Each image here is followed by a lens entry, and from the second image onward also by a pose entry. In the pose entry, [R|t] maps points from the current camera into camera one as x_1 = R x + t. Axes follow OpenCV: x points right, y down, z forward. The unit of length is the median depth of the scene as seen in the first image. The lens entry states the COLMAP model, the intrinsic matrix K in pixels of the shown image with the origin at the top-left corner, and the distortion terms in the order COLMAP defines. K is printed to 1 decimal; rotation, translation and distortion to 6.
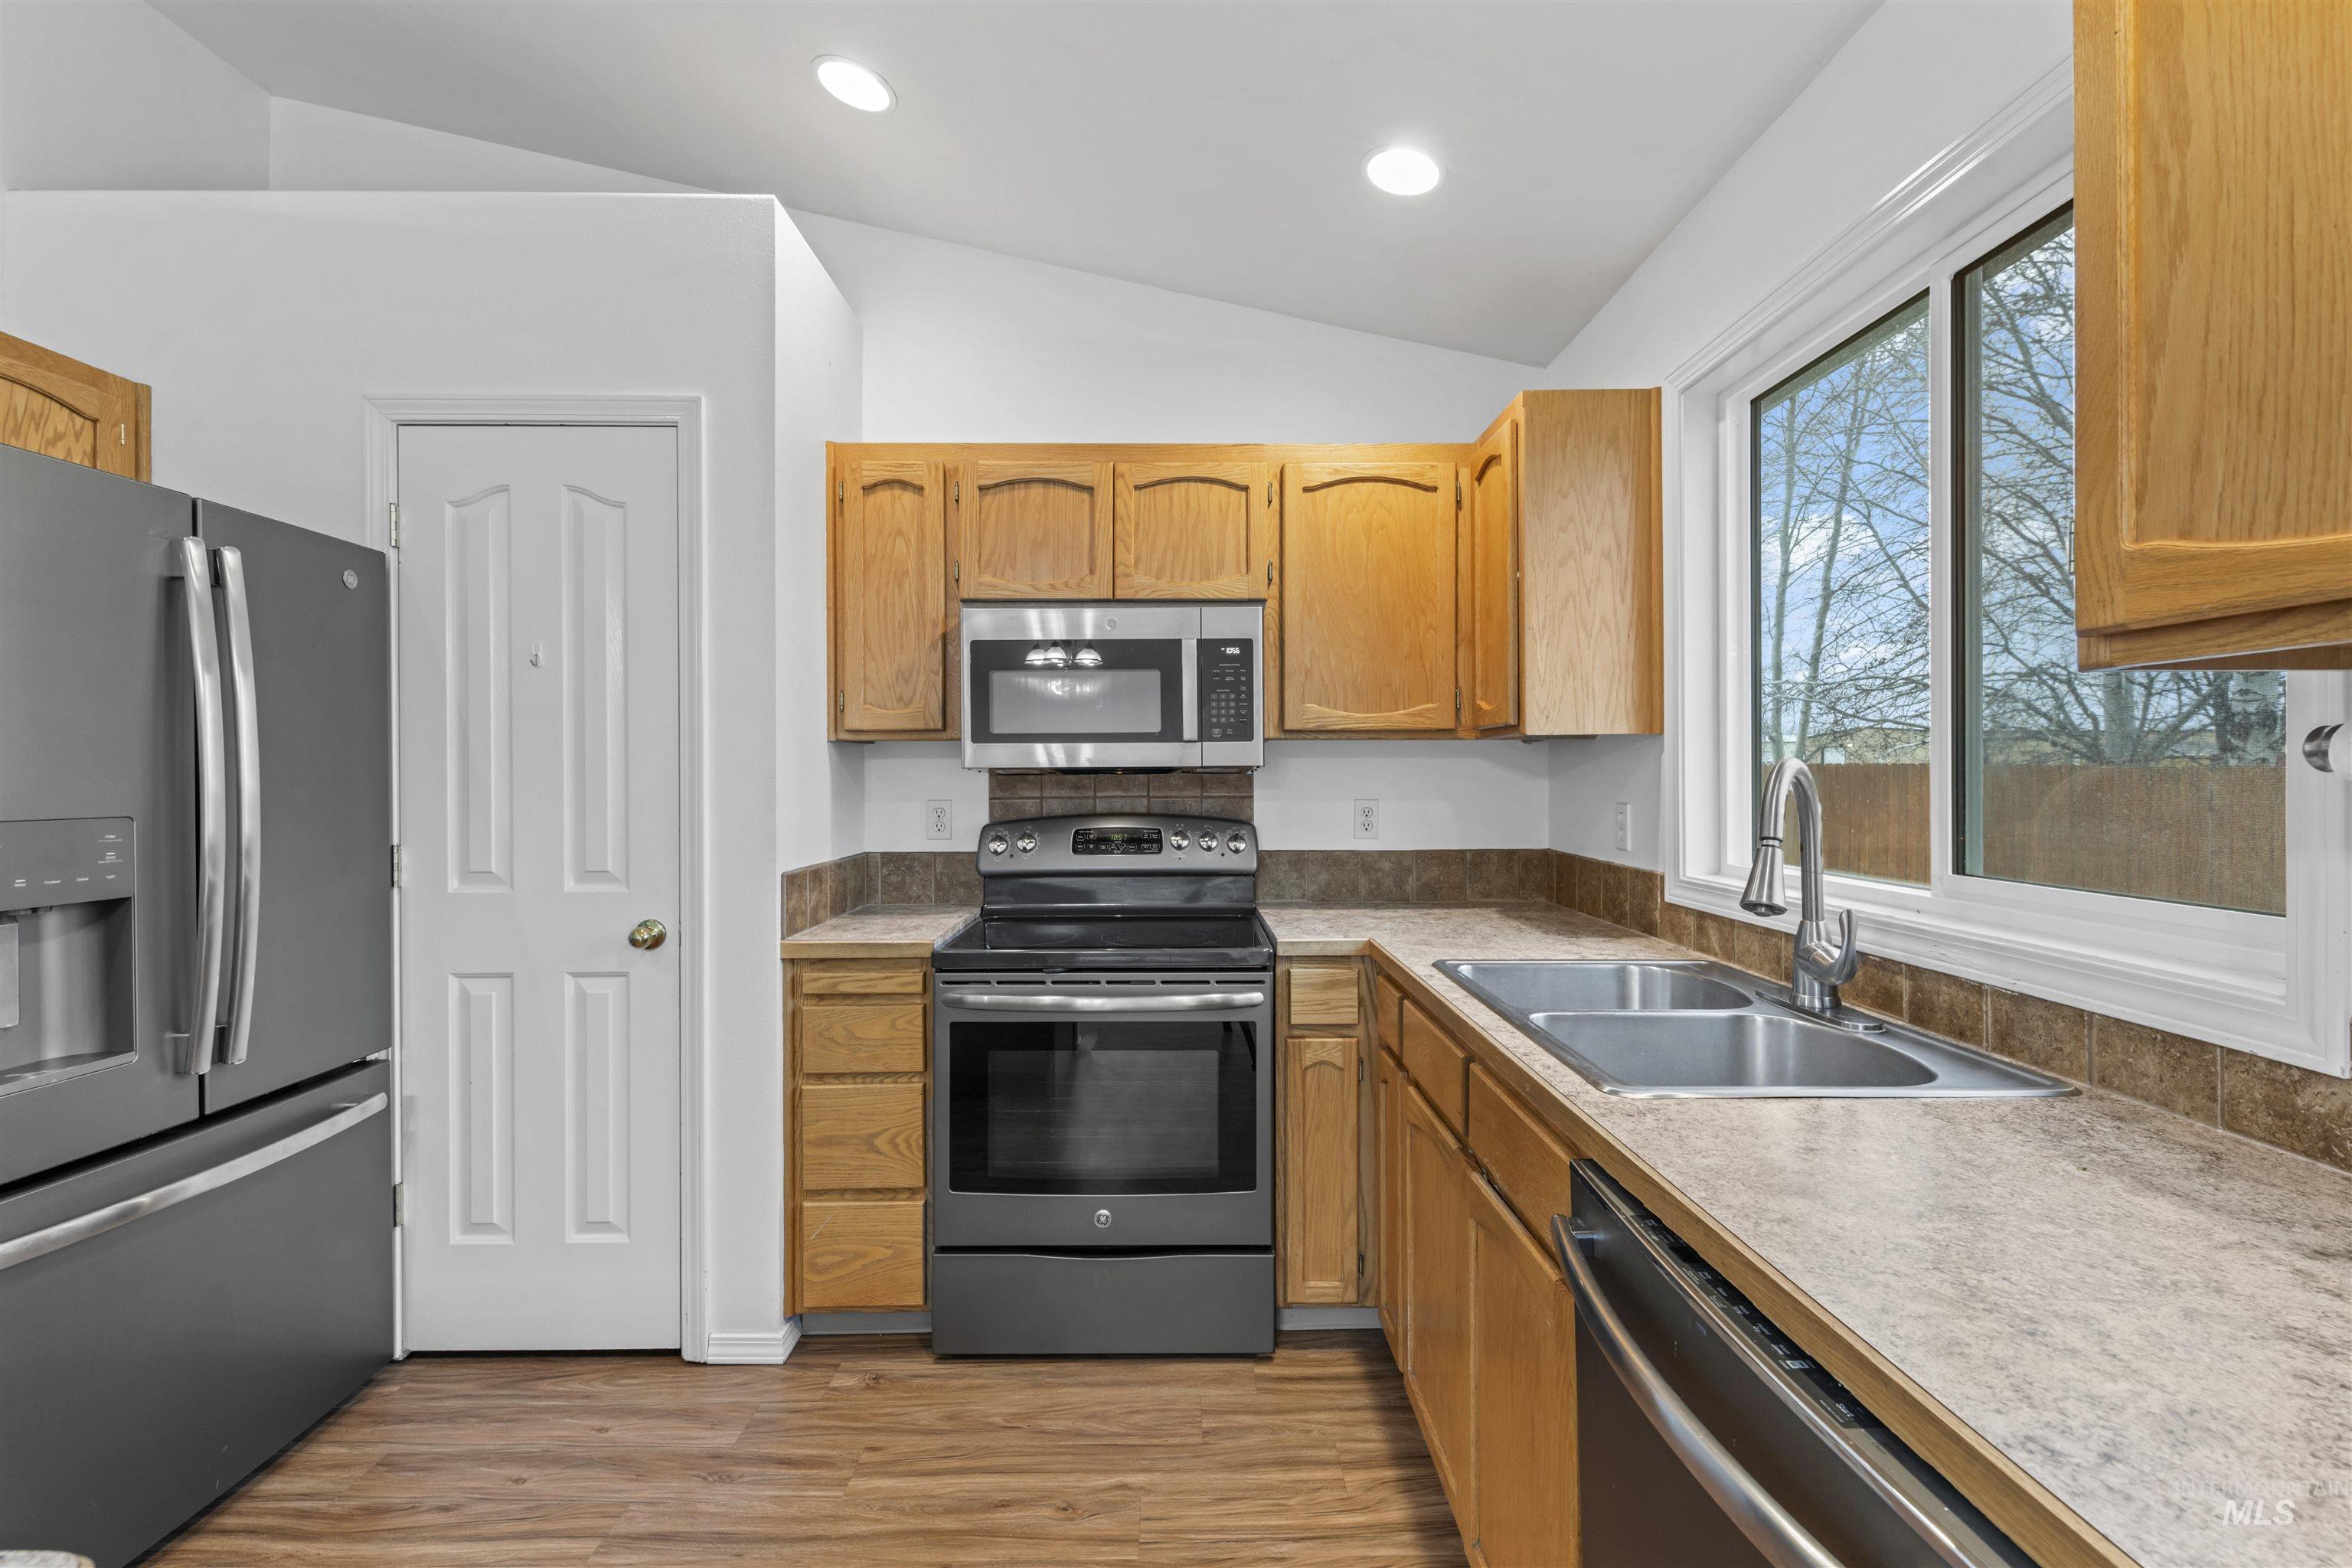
lens RADIAL K [[1019.7, 0, 1187.7], [0, 1019.7, 772.3], [0, 0, 1]] dist [0.016031, -0.010310]
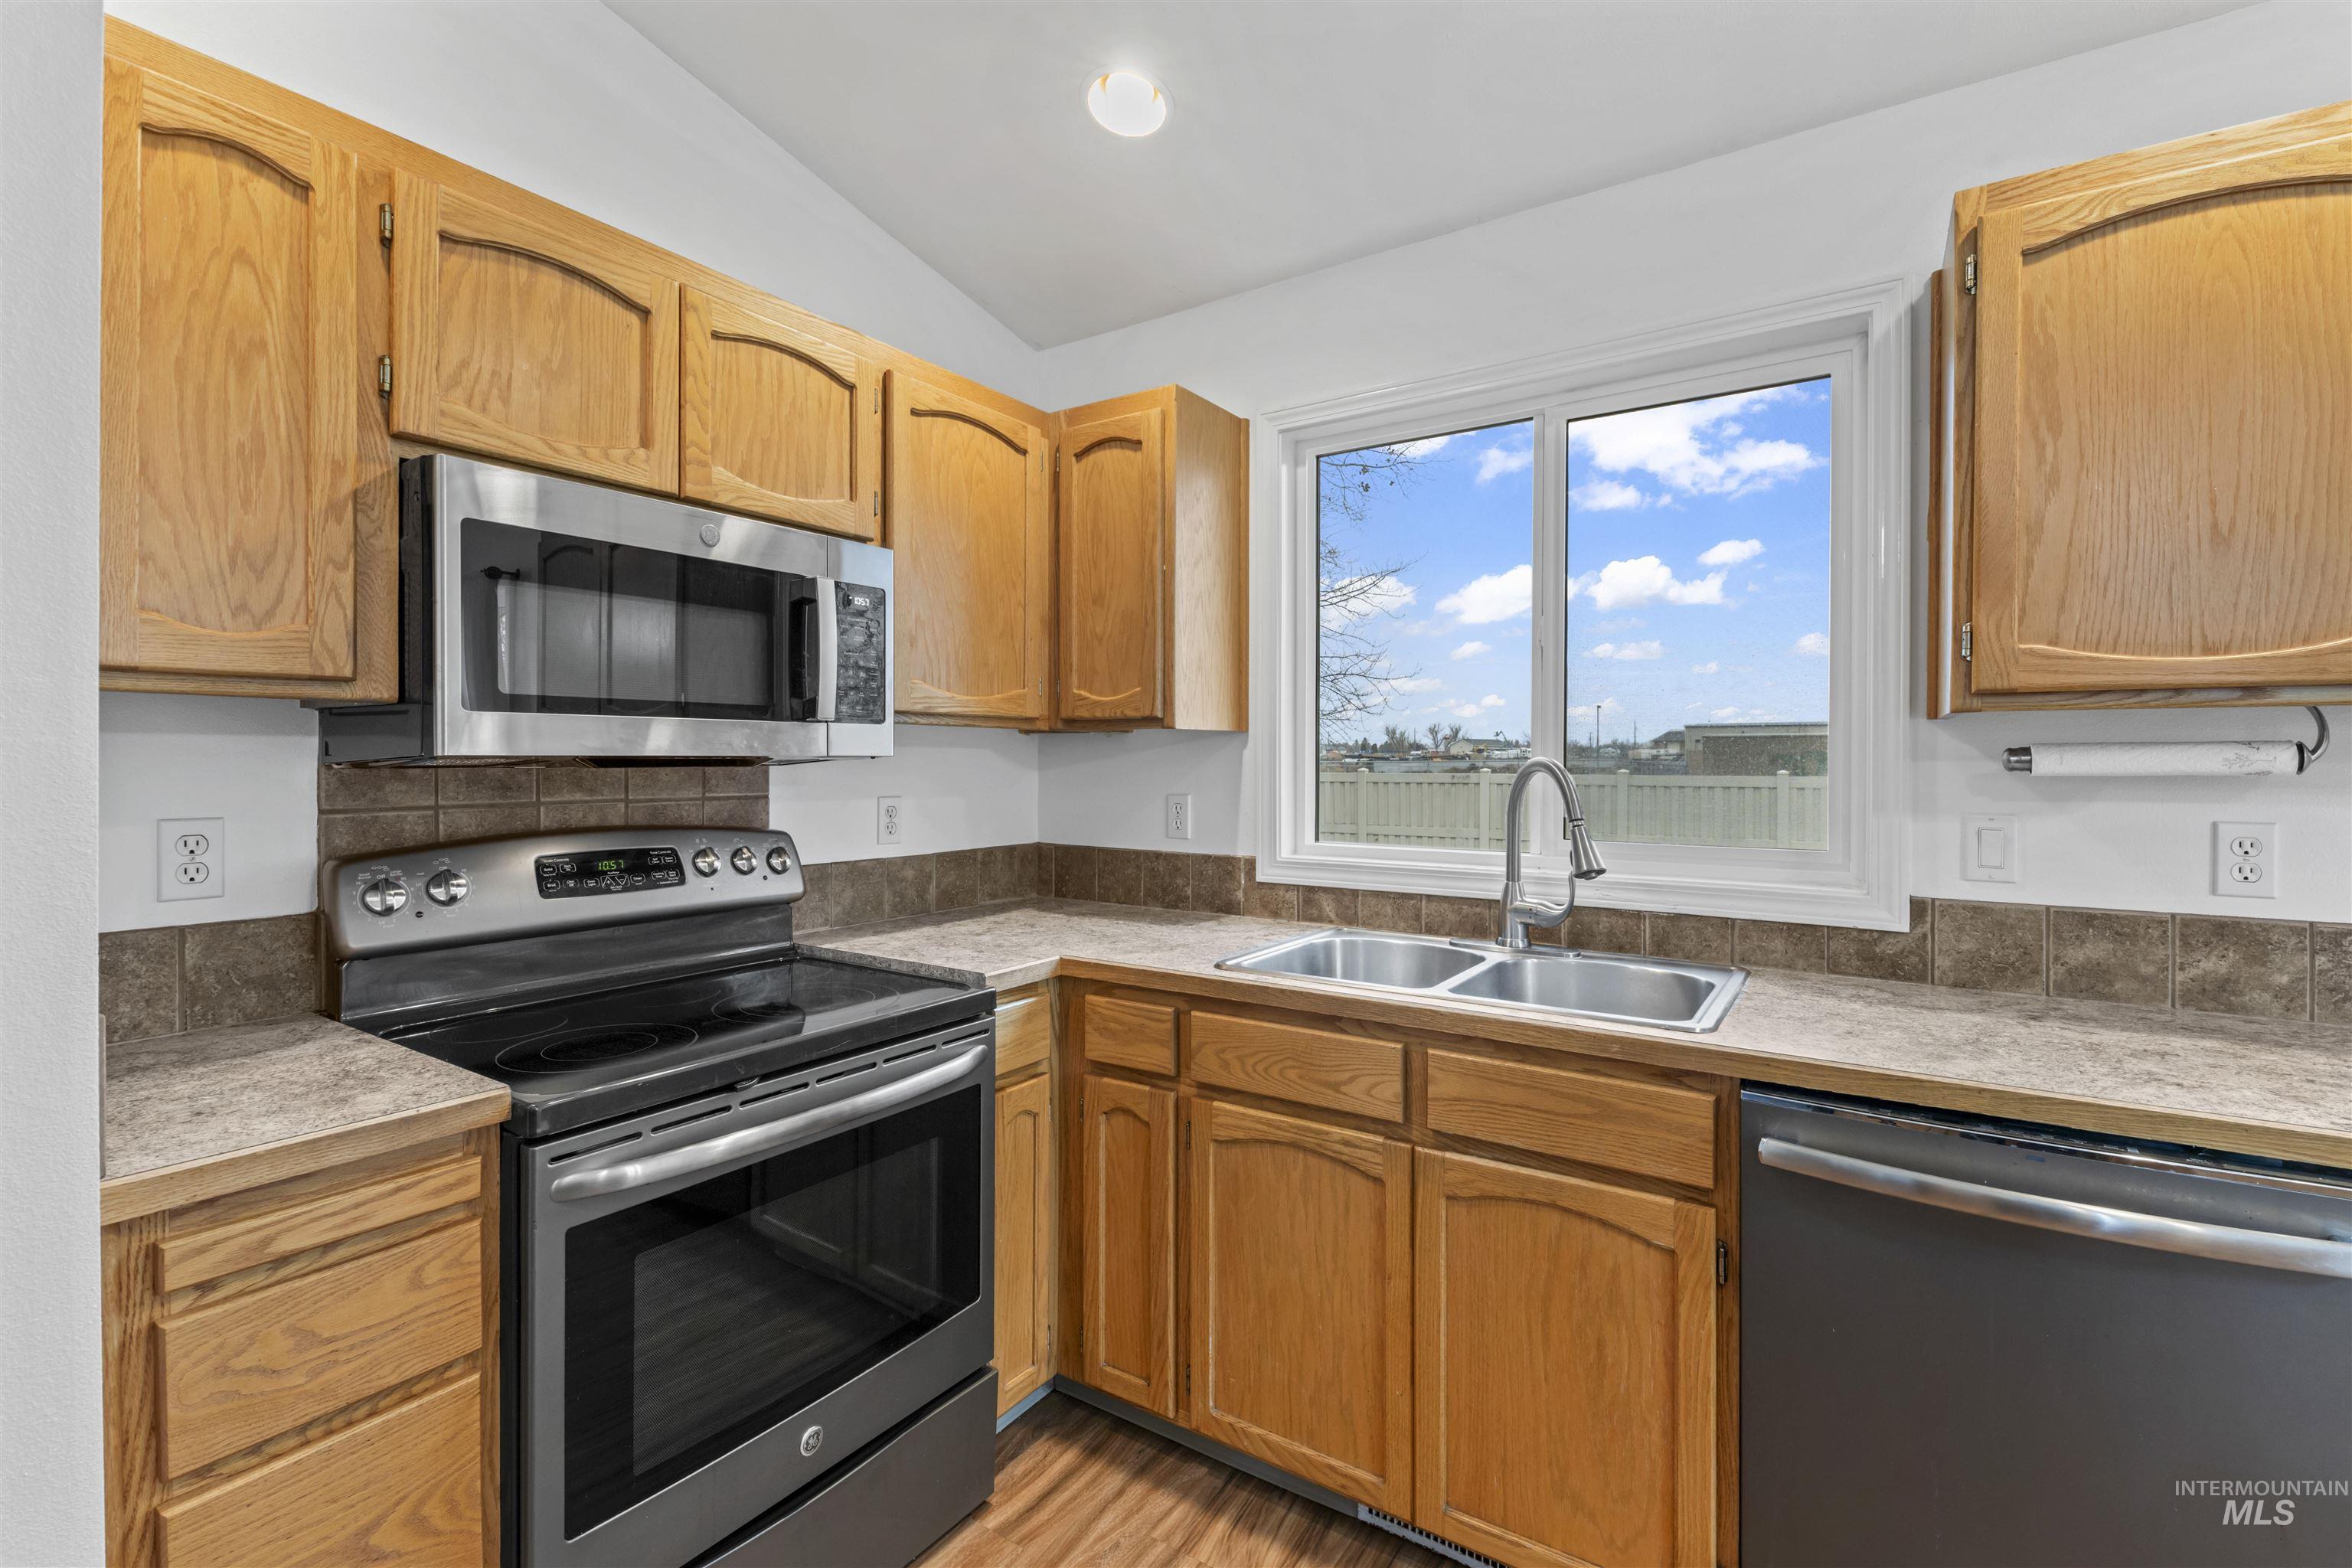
lens RADIAL K [[1023.2, 0, 1186.7], [0, 1023.2, 764.5], [0, 0, 1]] dist [0.019852, -0.012674]
pose [[0.563490, 0.002203, 0.826120, -0.448204], [-0.005763, 0.999983, 0.001265, -0.002581], [-0.826103, -0.005473, 0.563493, 0.384970]]
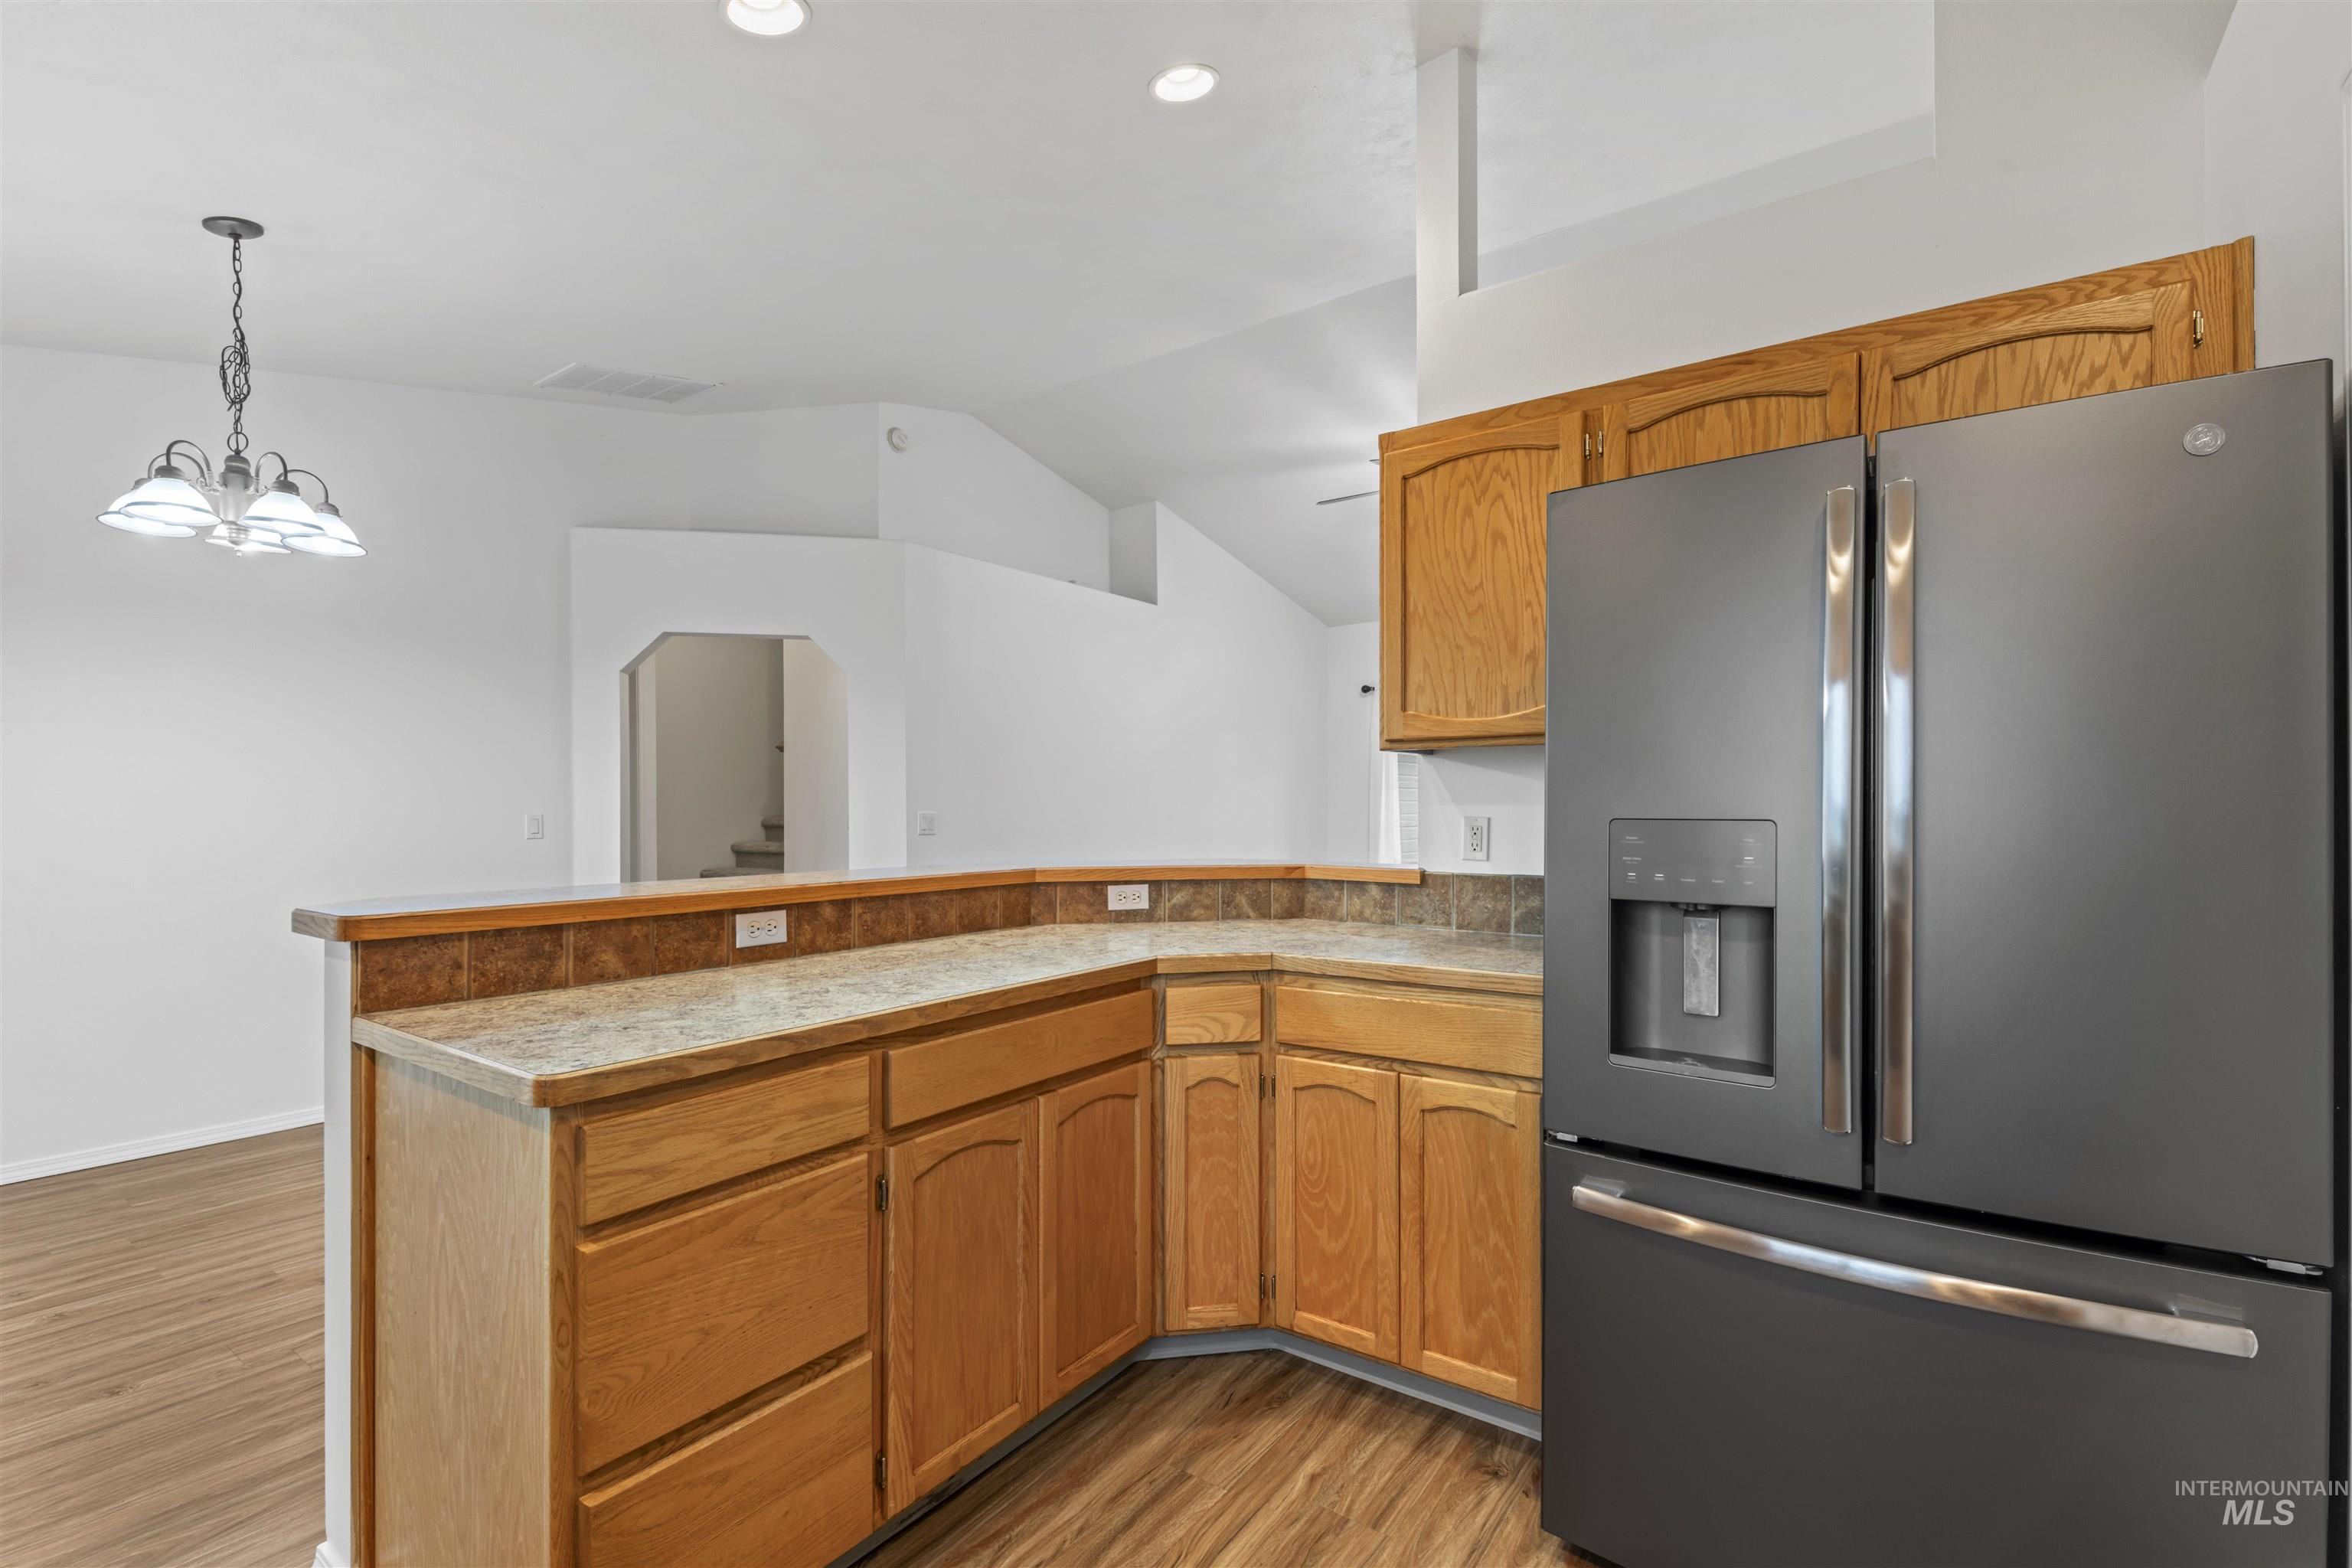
lens RADIAL K [[1014.9, 0, 1192.5], [0, 1014.9, 788.6], [0, 0, 1]] dist [0.012623, -0.009335]
pose [[-0.590877, -0.011320, -0.806682, 0.000191], [0.003318, 0.999859, -0.016461, 0.019002], [0.806755, -0.012403, -0.590756, 0.732362]]
